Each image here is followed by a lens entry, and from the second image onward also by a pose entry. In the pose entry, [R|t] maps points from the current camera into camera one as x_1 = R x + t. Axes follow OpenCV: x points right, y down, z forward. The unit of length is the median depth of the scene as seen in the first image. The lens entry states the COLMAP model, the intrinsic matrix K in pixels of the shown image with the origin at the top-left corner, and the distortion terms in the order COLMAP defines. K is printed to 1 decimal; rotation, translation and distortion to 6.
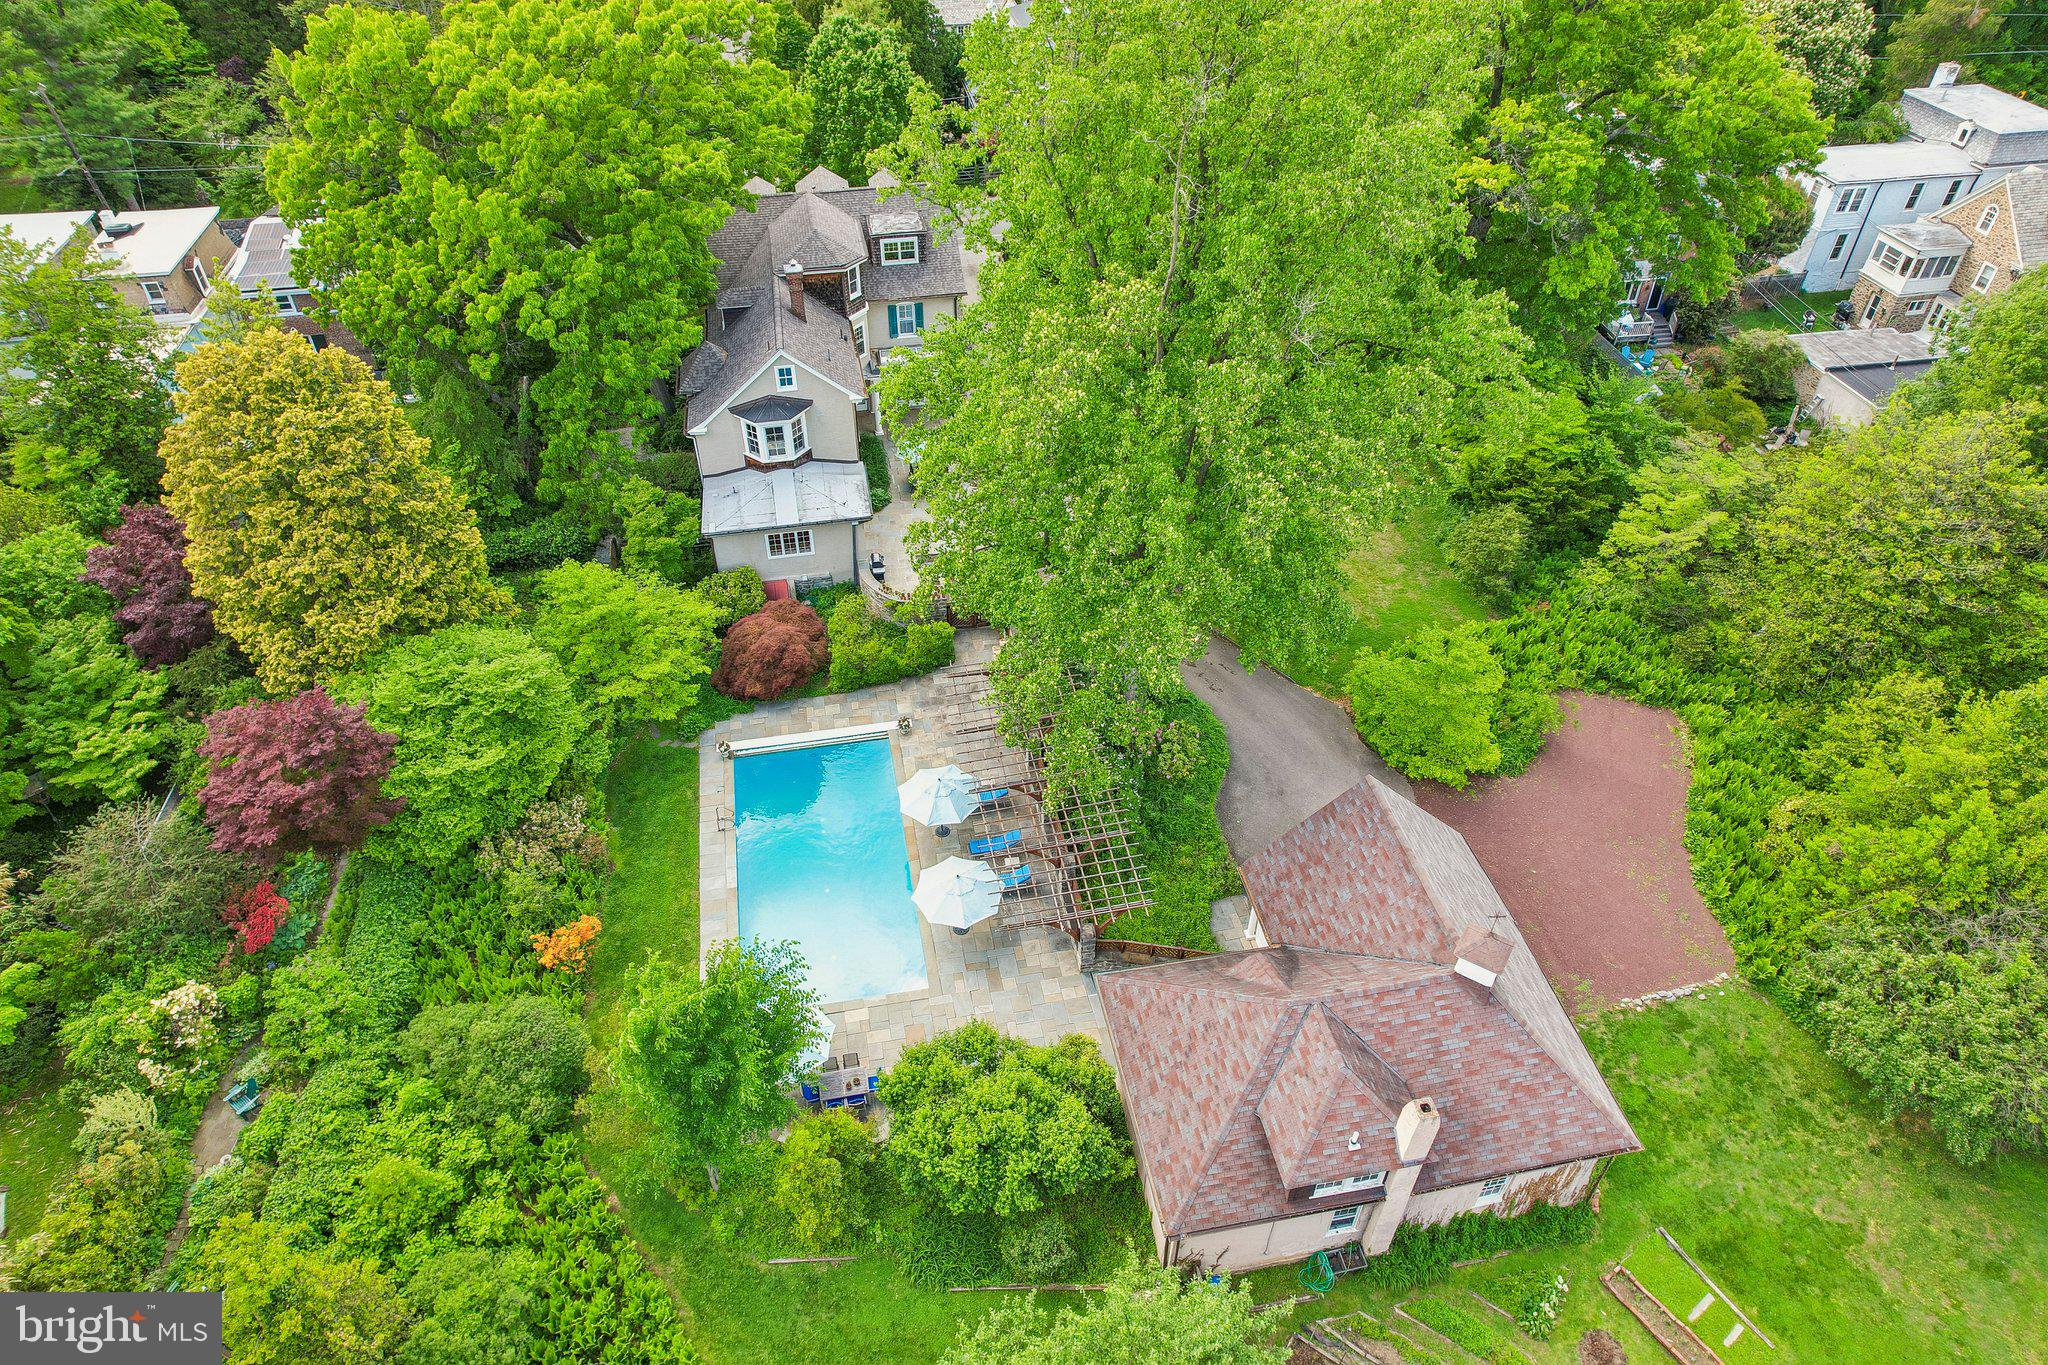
lens RADIAL K [[1291.5, 0, 1034.8], [0, 1291.5, 680.0], [0, 0, 1]] dist [-0.067589, 0.052392]
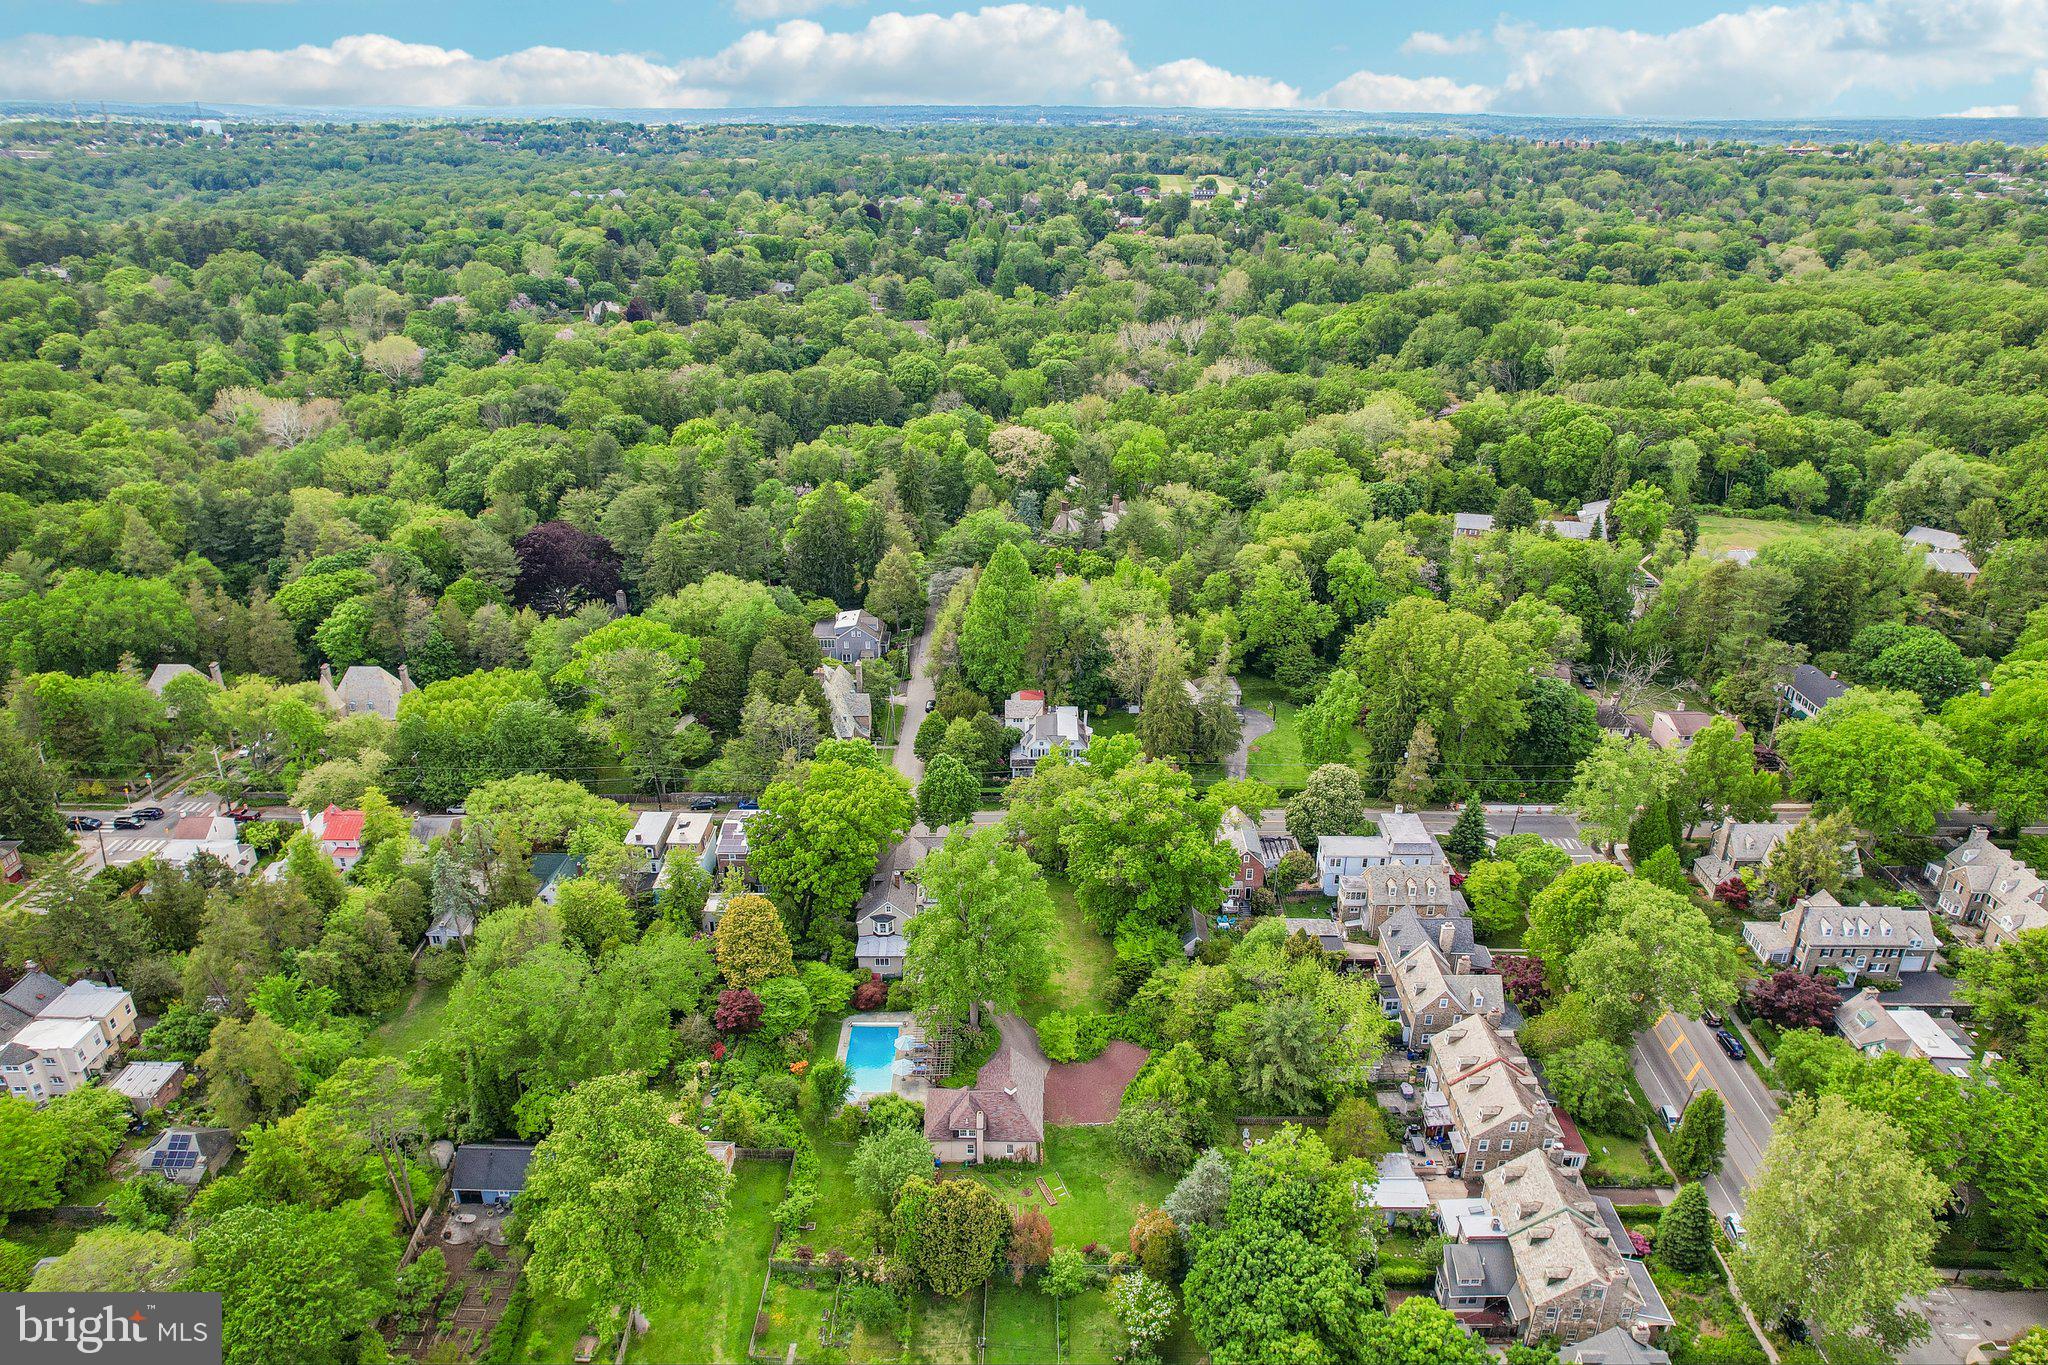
lens RADIAL K [[1291.5, 0, 1034.8], [0, 1291.5, 680.0], [0, 0, 1]] dist [-0.067589, 0.052392]
pose [[0.982244, 0.076660, -0.171231, 0.733627], [-0.123319, 0.951648, -0.281351, 0.084190], [0.141383, 0.297472, 0.944204, -2.348904]]
